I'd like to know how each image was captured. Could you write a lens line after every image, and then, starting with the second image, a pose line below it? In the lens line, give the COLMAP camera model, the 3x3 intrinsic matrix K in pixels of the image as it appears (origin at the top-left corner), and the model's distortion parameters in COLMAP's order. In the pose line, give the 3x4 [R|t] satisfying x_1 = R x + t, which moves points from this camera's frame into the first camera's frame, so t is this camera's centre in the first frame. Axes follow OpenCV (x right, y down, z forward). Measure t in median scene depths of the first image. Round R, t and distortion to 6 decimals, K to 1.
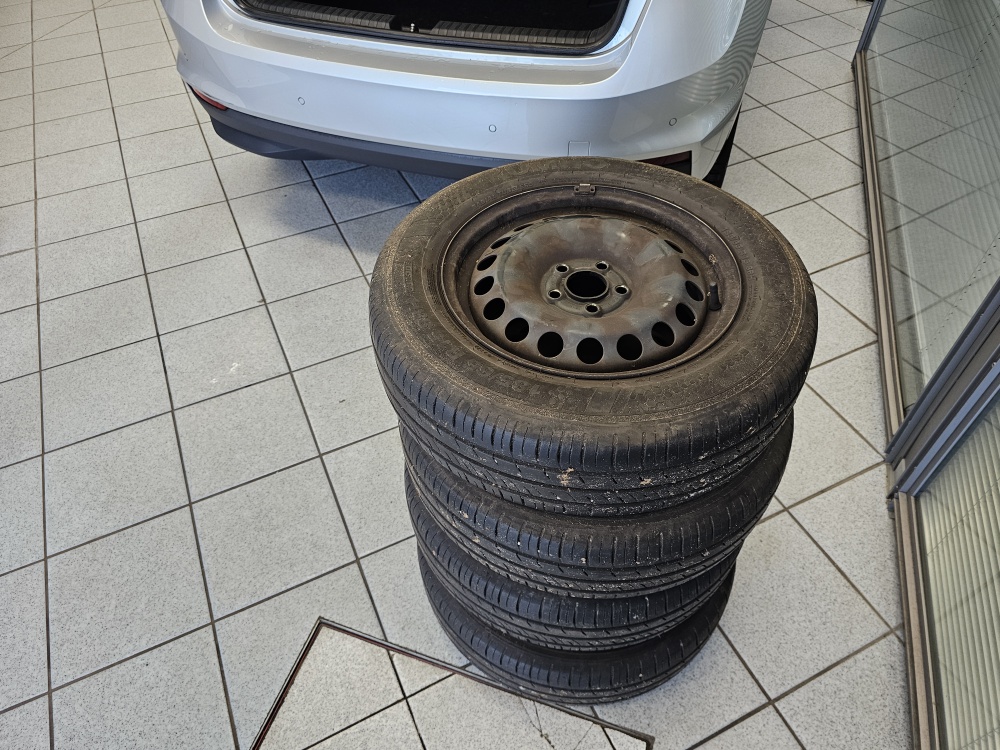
lens RADIAL K [[681.4, 0, 493.9], [0, 681.4, 377.9], [0, 0, 1]] dist [0.047762, -0.042338]
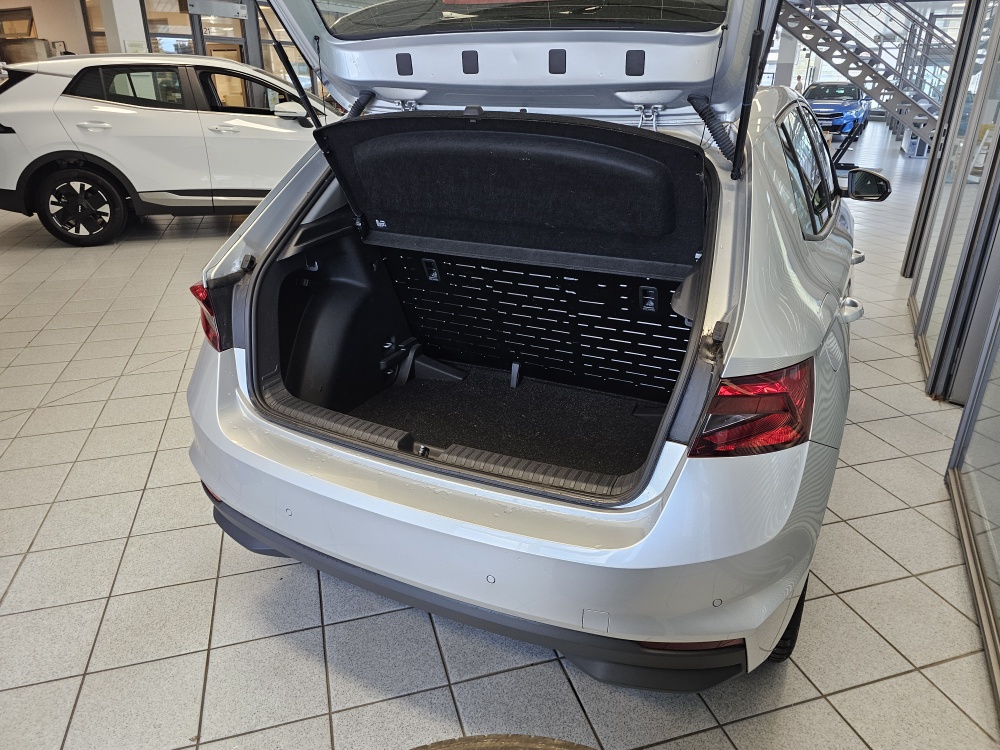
lens RADIAL K [[681.4, 0, 500.8], [0, 681.4, 364.3], [0, 0, 1]] dist [0.047762, -0.042338]
pose [[0.989079, 0.076141, -0.126193, 0.070120], [-0.122249, 0.902088, -0.413876, -0.193506], [0.082324, 0.424783, 0.901544, 0.114007]]
